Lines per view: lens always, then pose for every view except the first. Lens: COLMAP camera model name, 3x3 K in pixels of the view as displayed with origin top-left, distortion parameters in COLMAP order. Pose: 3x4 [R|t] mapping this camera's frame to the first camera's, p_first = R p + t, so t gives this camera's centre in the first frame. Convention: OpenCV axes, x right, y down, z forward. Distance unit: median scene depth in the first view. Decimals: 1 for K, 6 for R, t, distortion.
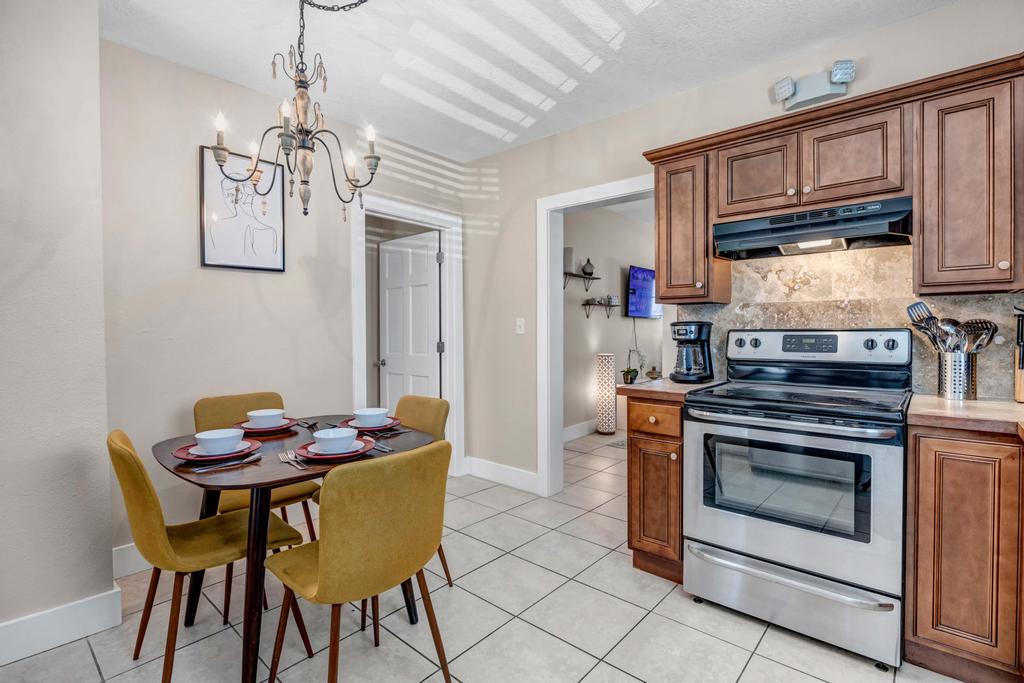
lens RADIAL K [[478.1, 0, 512.0], [0, 478.1, 338.3], [0, 0, 1]] dist [-0.018397, -0.000558]
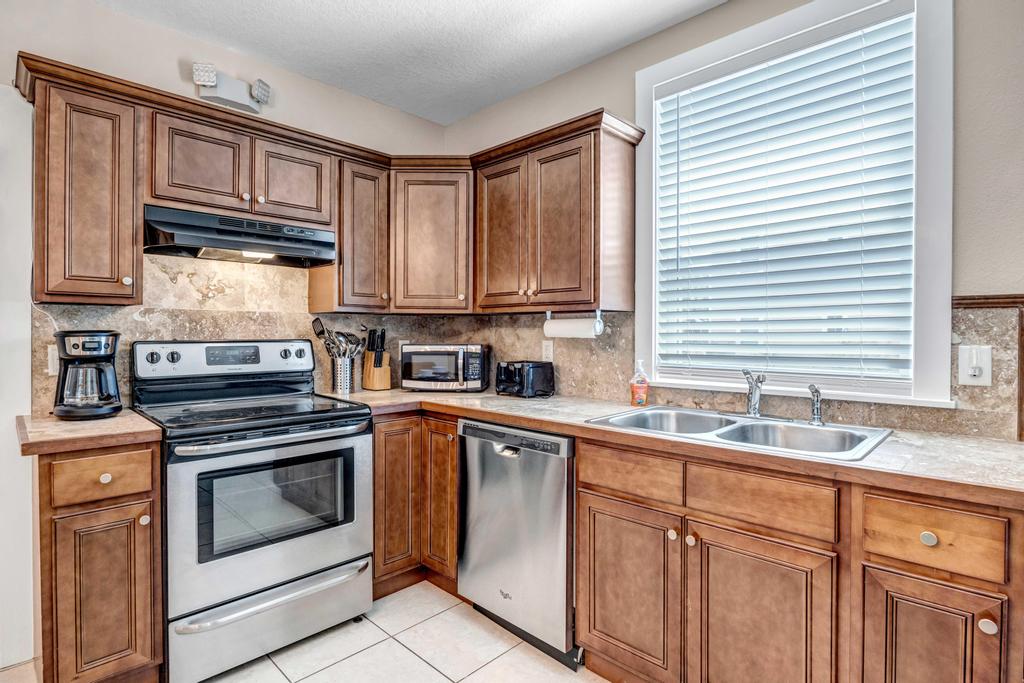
lens RADIAL K [[513.9, 0, 513.5], [0, 513.9, 337.4], [0, 0, 1]] dist [-0.014878, 0.000834]
pose [[0.049241, -0.001813, 0.998785, -0.386767], [0.014399, 0.999896, 0.001105, -0.018796], [-0.998683, 0.014327, 0.049262, 0.394003]]
